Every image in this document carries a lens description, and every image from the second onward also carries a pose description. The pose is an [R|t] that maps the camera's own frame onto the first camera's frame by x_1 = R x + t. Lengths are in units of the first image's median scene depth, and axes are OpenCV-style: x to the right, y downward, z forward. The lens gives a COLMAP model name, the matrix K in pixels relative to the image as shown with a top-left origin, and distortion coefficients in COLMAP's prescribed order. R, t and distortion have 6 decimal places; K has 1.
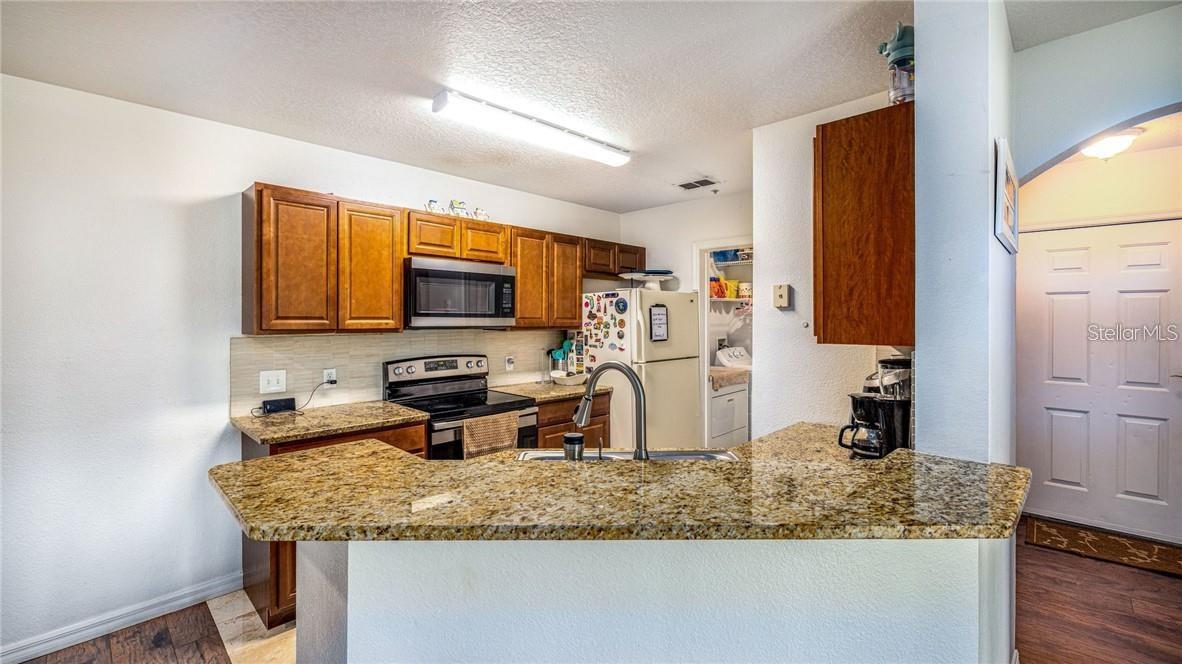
lens RADIAL K [[505.6, 0, 591.5], [0, 505.6, 319.9], [0, 0, 1]] dist [-0.000885, -0.000024]
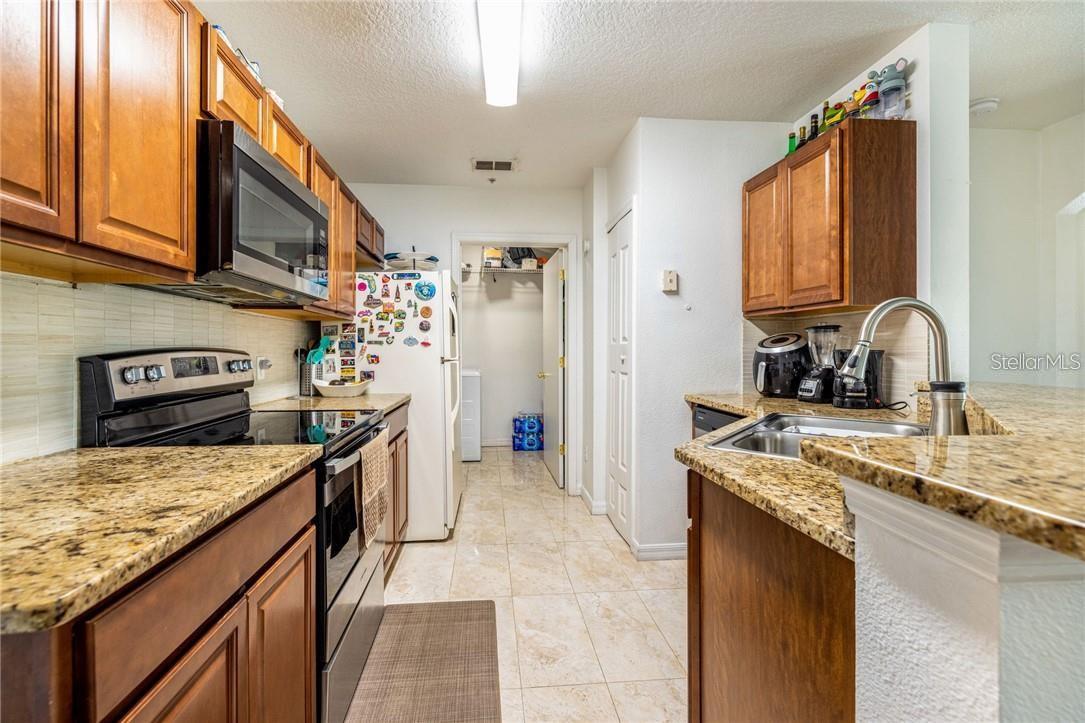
lens RADIAL K [[462.0, 0, 542.2], [0, 462.0, 353.6], [0, 0, 1]] dist [0.004095, 0.000062]
pose [[0.645391, -0.011092, 0.763772, -0.379209], [0.005876, 0.999937, 0.009556, 0.066300], [-0.763830, -0.001679, 0.645415, 0.385881]]
